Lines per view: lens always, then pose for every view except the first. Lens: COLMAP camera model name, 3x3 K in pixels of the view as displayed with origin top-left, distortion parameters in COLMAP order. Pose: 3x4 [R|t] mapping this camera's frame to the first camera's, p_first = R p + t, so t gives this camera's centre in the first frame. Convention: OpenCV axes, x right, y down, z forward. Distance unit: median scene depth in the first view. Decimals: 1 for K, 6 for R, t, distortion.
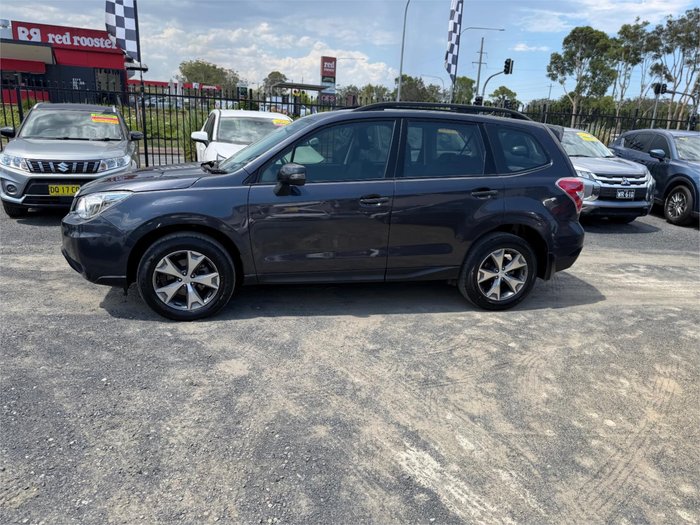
lens RADIAL K [[500.4, 0, 344.0], [0, 500.4, 258.3], [0, 0, 1]] dist [0.012852, -0.018082]
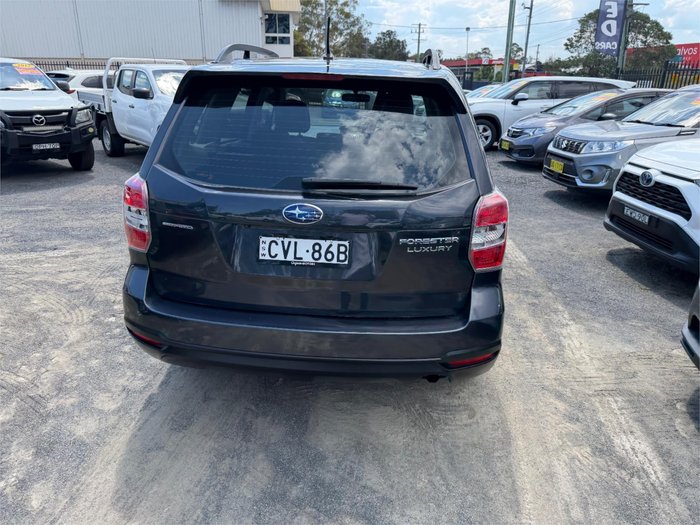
lens RADIAL K [[500.4, 0, 344.0], [0, 500.4, 258.3], [0, 0, 1]] dist [0.012852, -0.018082]
pose [[-0.307915, 0.269253, -0.912519, 0.867419], [-0.285915, 0.888598, 0.358672, -0.320121], [0.907437, 0.371343, -0.196629, 1.311299]]
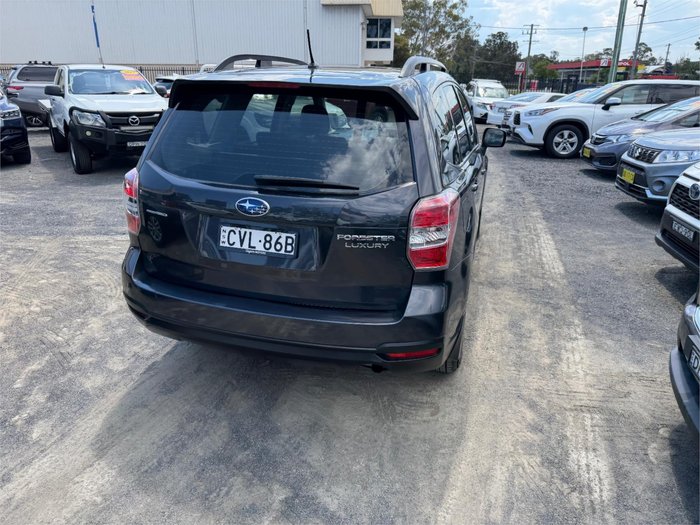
lens RADIAL K [[500.4, 0, 344.0], [0, 500.4, 258.3], [0, 0, 1]] dist [0.012852, -0.018082]
pose [[-0.491511, 0.238254, -0.837647, 0.847832], [-0.269411, 0.873067, 0.406412, -0.365371], [0.828152, 0.425427, -0.364934, 1.447942]]
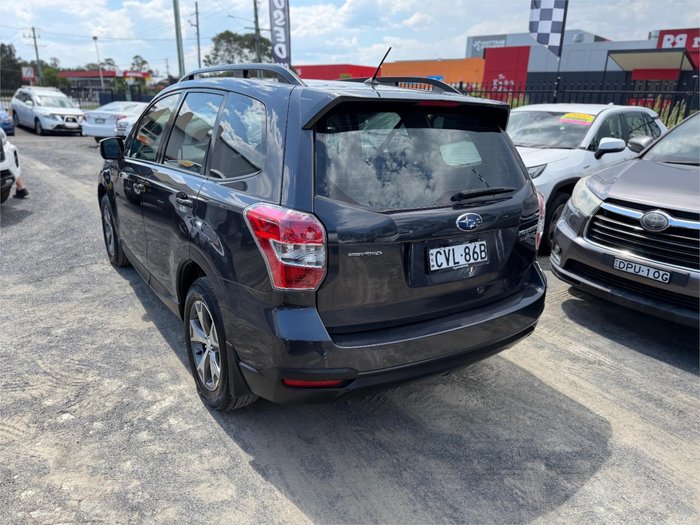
lens RADIAL K [[500.8, 0, 345.7], [0, 500.8, 264.2], [0, 0, 1]] dist [0.001049, -0.007769]
pose [[0.358134, 0.252844, -0.898782, 0.883921], [-0.264898, 0.950594, 0.161867, -0.199637], [0.895304, 0.180115, 0.407418, 0.885503]]
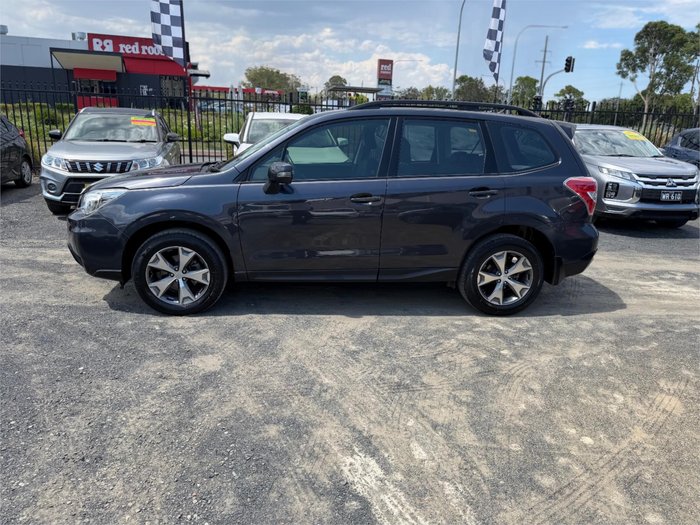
lens RADIAL K [[499.6, 0, 344.2], [0, 499.6, 251.5], [0, 0, 1]] dist [0.010523, -0.013924]
pose [[0.993230, 0.018903, -0.114614, 0.119641], [-0.020808, 0.999664, -0.015445, 0.002803], [0.114283, 0.017725, 0.993290, 0.017936]]
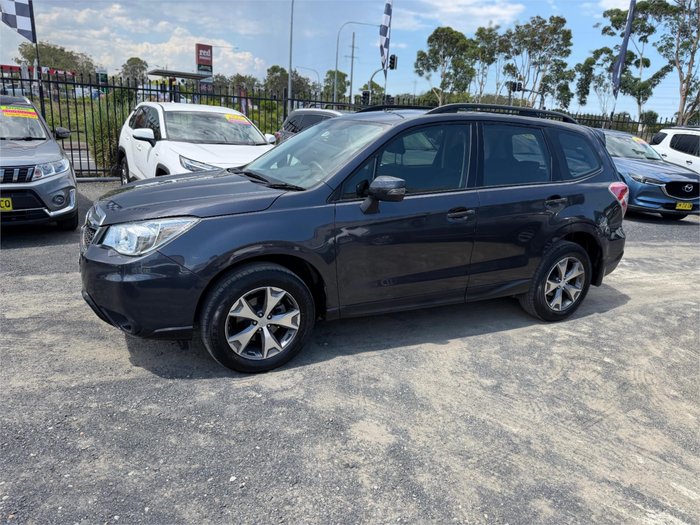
lens RADIAL K [[501.3, 0, 344.0], [0, 501.3, 254.1], [0, 0, 1]] dist [0.013086, -0.019414]
pose [[0.968984, -0.055406, 0.240833, -0.322170], [0.053575, 0.998464, 0.014151, -0.060911], [-0.241247, -0.000810, 0.970464, 0.162463]]
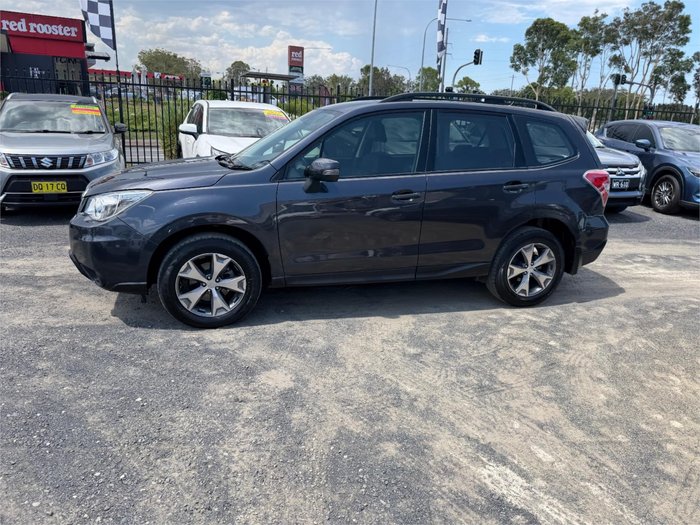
lens RADIAL K [[501.3, 0, 344.0], [0, 501.3, 254.1], [0, 0, 1]] dist [0.013086, -0.019414]
pose [[0.997698, -0.020174, 0.064745, -0.109286], [0.019555, 0.999757, 0.010184, -0.015433], [-0.064935, -0.008895, 0.997850, 0.048356]]
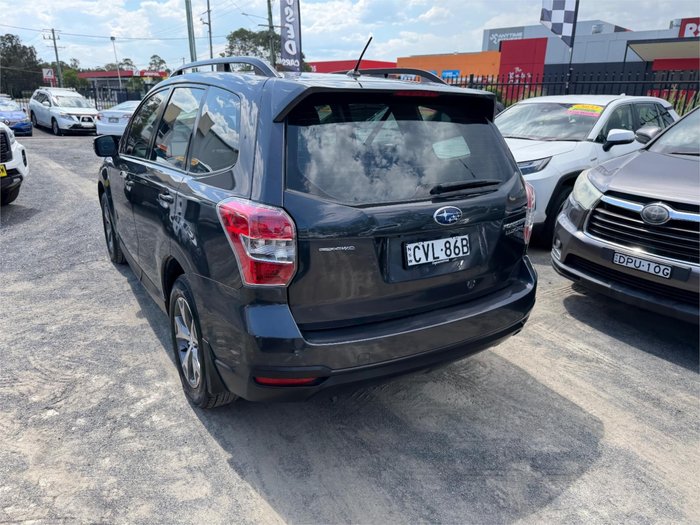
lens RADIAL K [[500.8, 0, 345.7], [0, 500.8, 264.2], [0, 0, 1]] dist [0.001049, -0.007769]
pose [[0.328477, 0.257598, -0.908706, 0.888361], [-0.255085, 0.950534, 0.177248, -0.207108], [0.909414, 0.173576, 0.377938, 0.925392]]
